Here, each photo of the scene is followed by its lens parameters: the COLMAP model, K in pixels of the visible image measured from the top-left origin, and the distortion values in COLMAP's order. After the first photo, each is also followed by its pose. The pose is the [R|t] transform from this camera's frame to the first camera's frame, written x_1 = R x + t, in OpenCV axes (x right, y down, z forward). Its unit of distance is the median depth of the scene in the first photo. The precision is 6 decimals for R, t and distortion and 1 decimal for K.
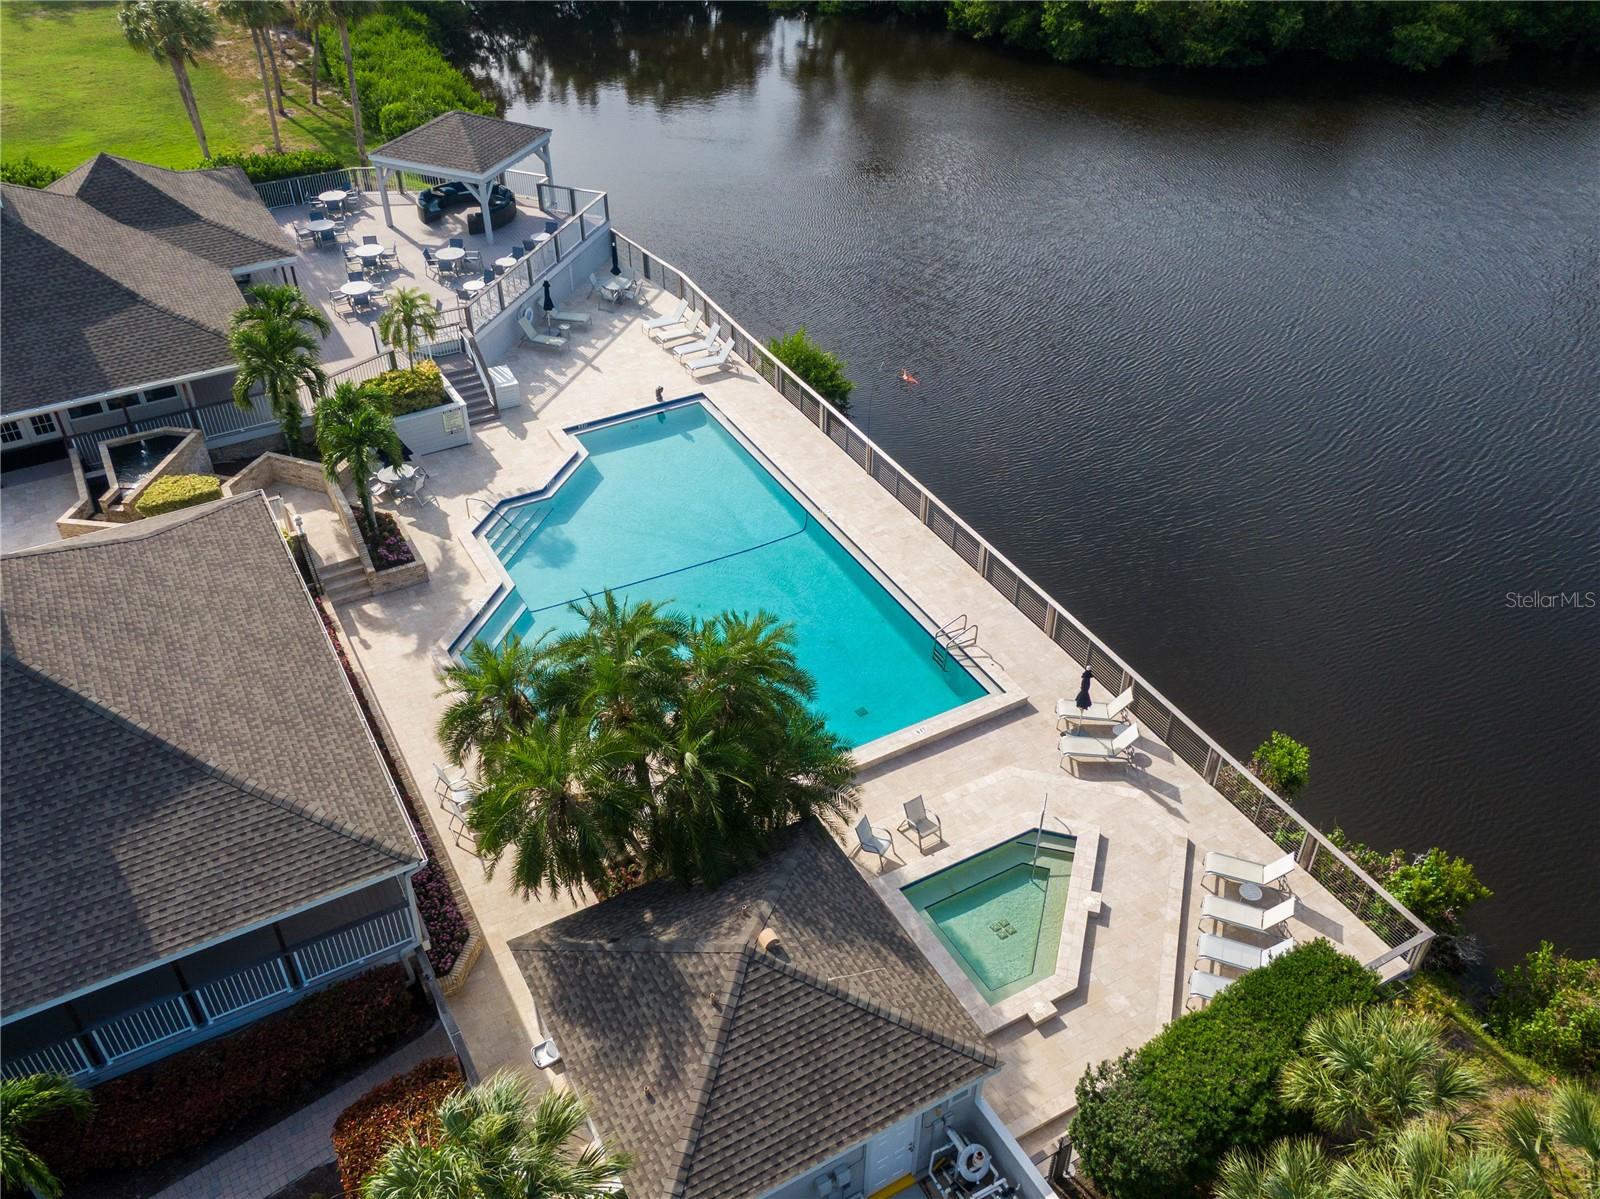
lens RADIAL K [[1374.6, 0, 810.8], [0, 1374.6, 603.2], [0, 0, 1]] dist [0.028935, -0.002281]
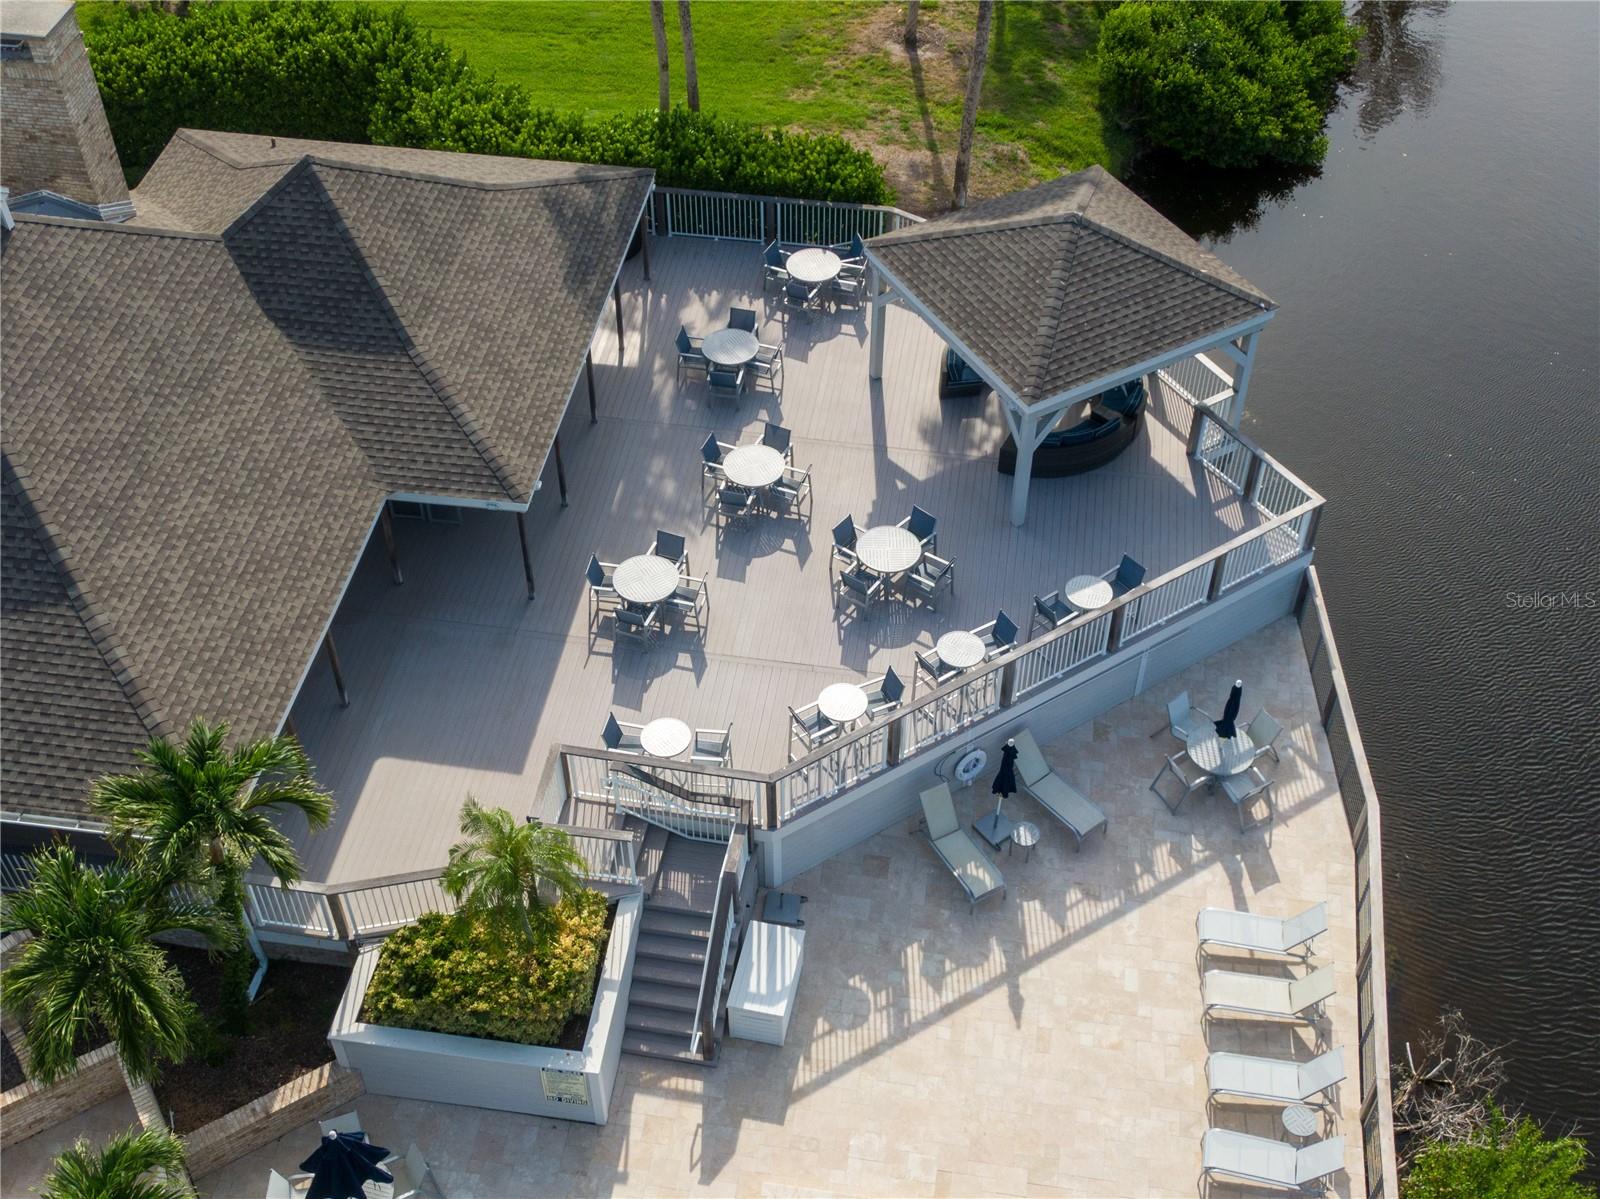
lens RADIAL K [[1842.0, 0, 796.5], [0, 1842.0, 598.2], [0, 0, 1]] dist [0.020590, 0.000000]
pose [[0.781681, 0.442236, -0.439775, -0.016152], [-0.369244, 0.896422, 0.245124, -0.349560], [0.502627, -0.029225, 0.864009, 0.442580]]
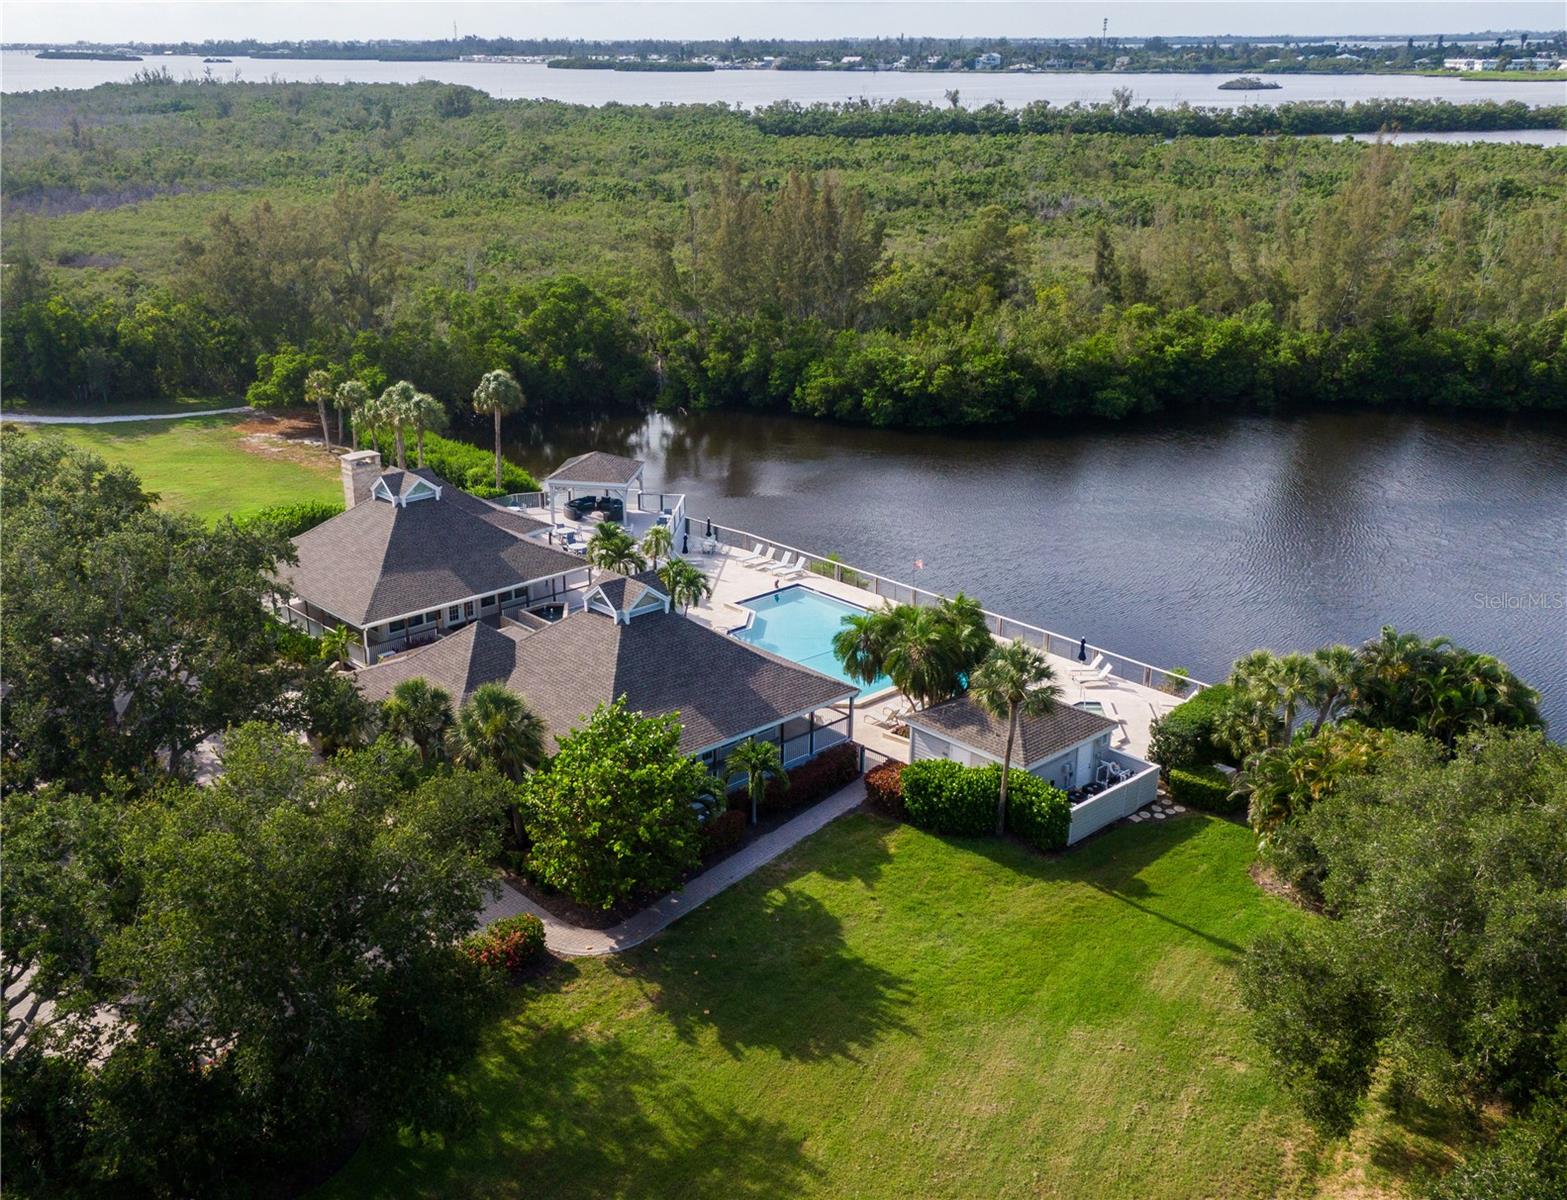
lens RADIAL K [[1463.7, 0, 780.9], [0, 1463.7, 599.7], [0, 0, 1]] dist [0.029904, 0.000000]
pose [[0.976124, -0.081657, 0.201281, -0.392249], [0.137063, 0.950424, -0.279120, 0.311934], [-0.168510, 0.300044, 0.938924, -0.588657]]
